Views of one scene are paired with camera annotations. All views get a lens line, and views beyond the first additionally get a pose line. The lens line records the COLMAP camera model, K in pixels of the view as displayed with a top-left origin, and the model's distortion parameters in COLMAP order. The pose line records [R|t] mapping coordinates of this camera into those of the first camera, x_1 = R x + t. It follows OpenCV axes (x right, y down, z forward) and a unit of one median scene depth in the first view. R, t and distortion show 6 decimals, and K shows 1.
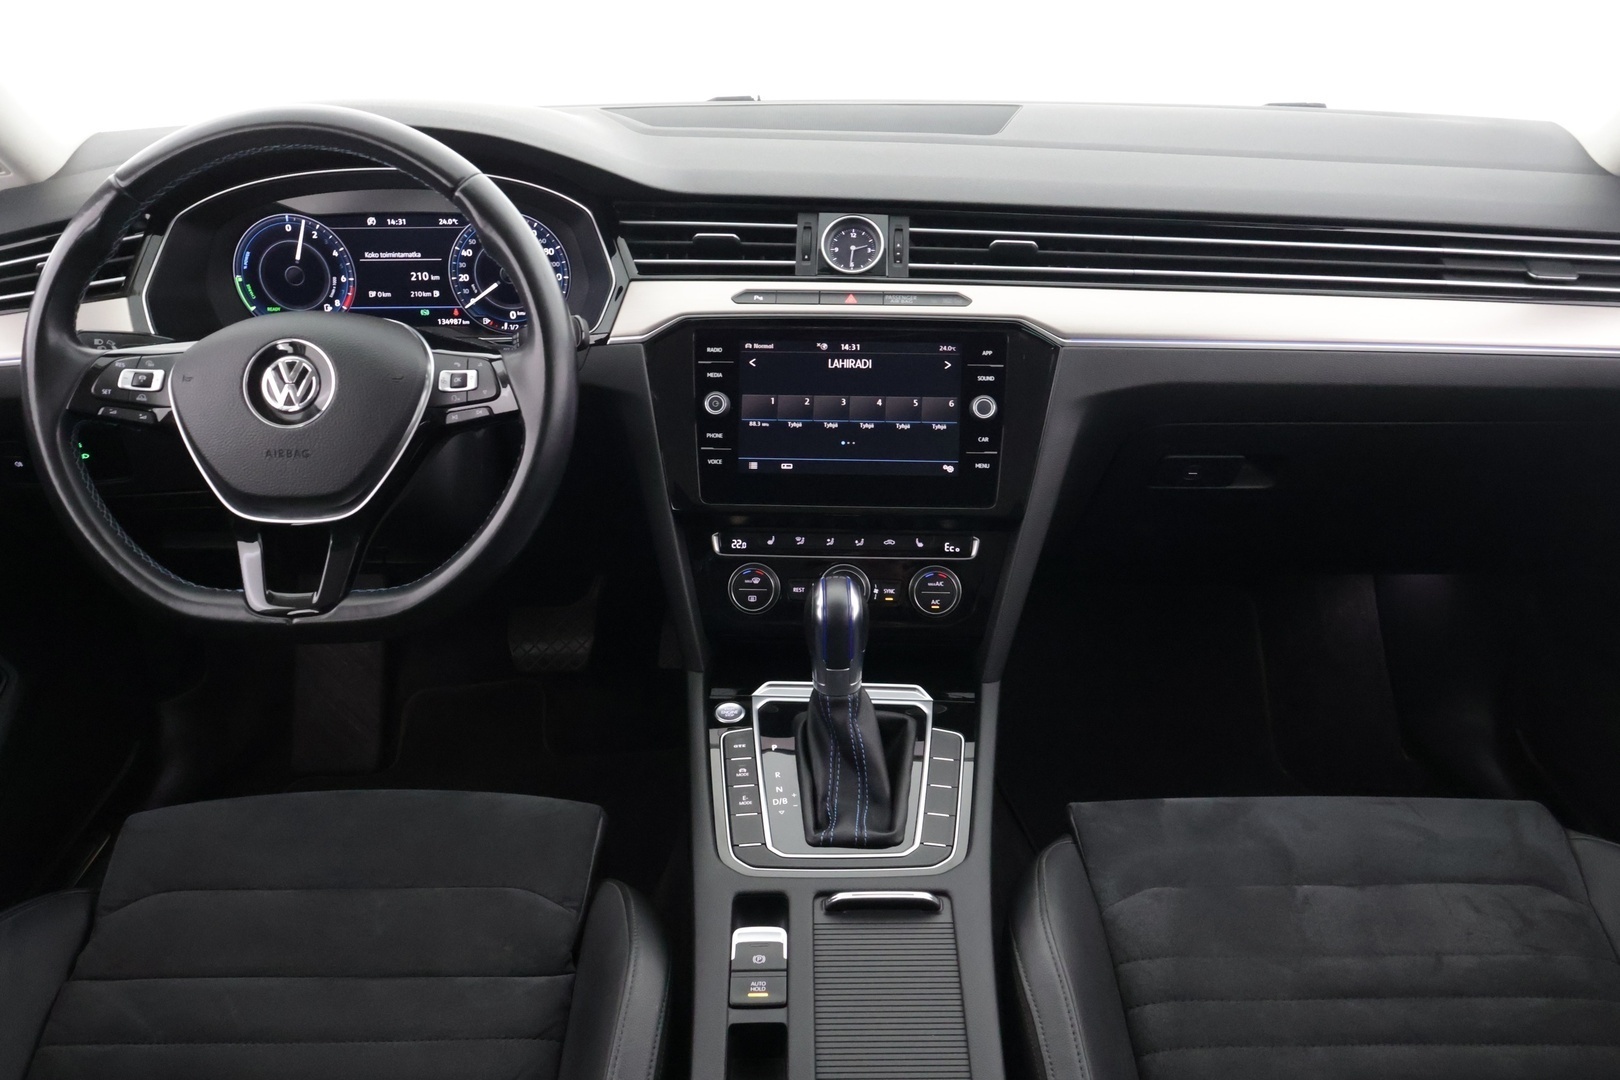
lens RADIAL K [[1352.5, 0, 810.0], [0, 1352.5, 540.0], [0, 0, 1]] dist [-0.013519, -0.005508]
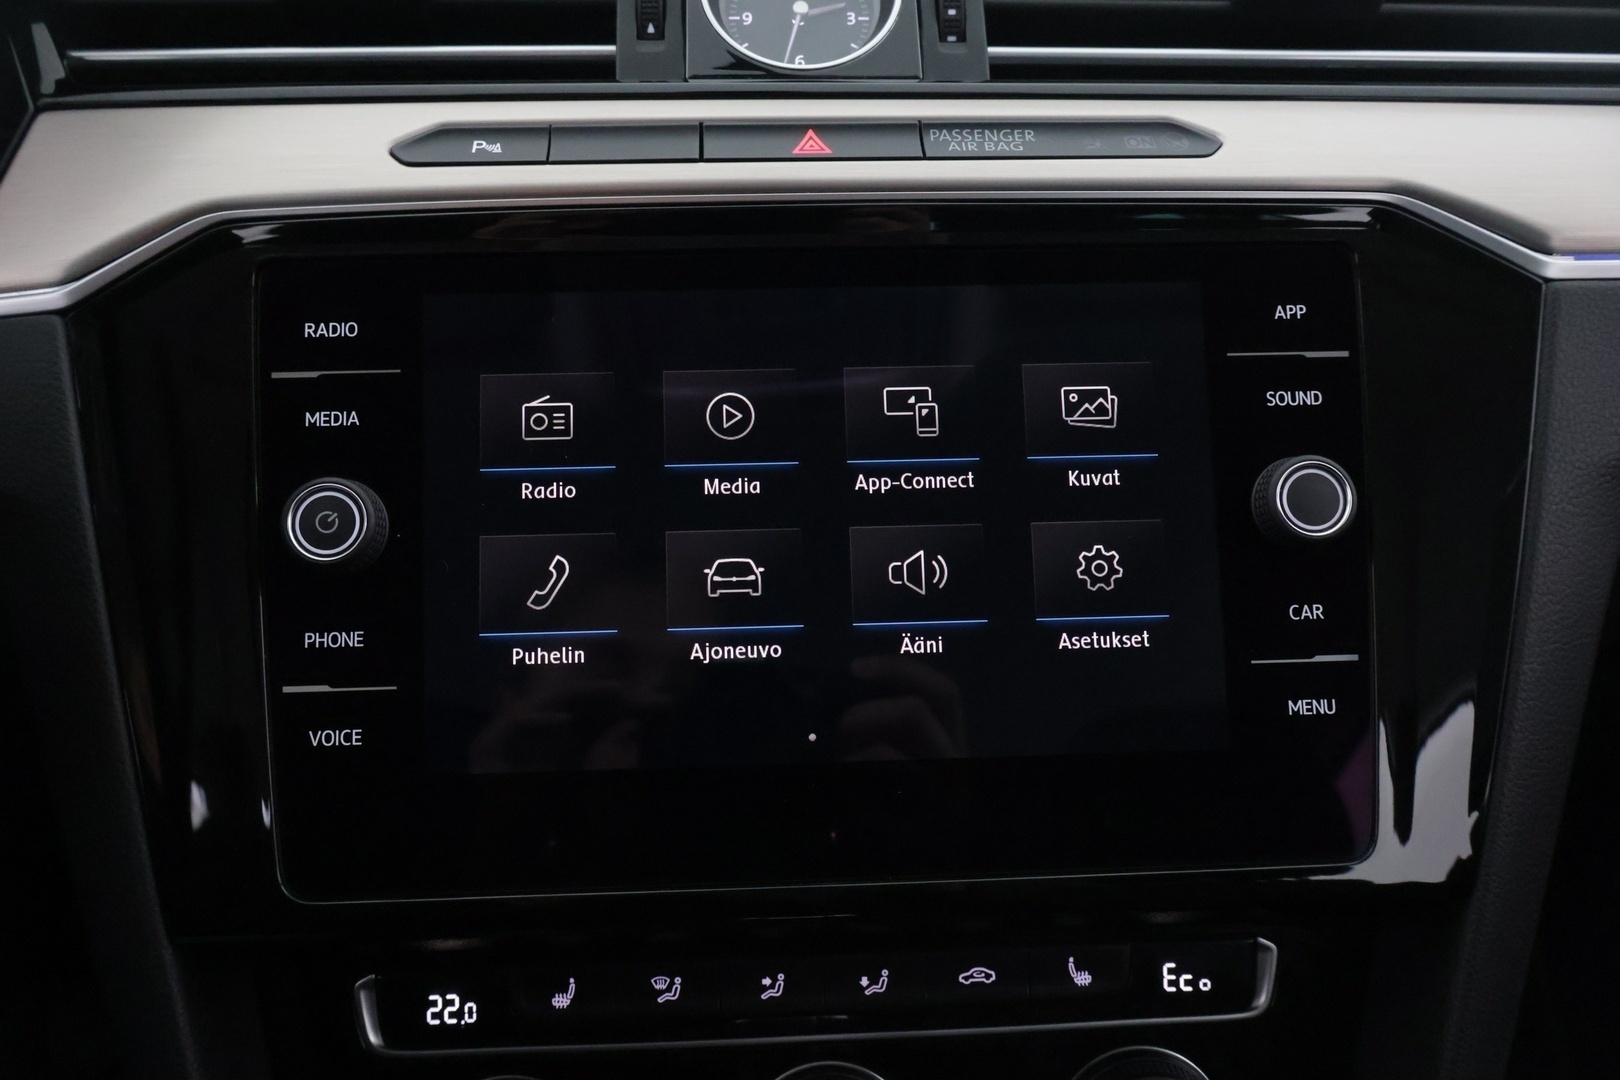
lens RADIAL K [[1370.8, 0, 799.1], [0, 1370.8, 534.2], [0, 0, 1]] dist [-0.005804, 0.002204]
pose [[0.995125, -0.039107, 0.090541, -0.001965], [0.046843, 0.995282, -0.084962, -0.070932], [-0.086791, 0.088789, 0.992262, 0.722021]]
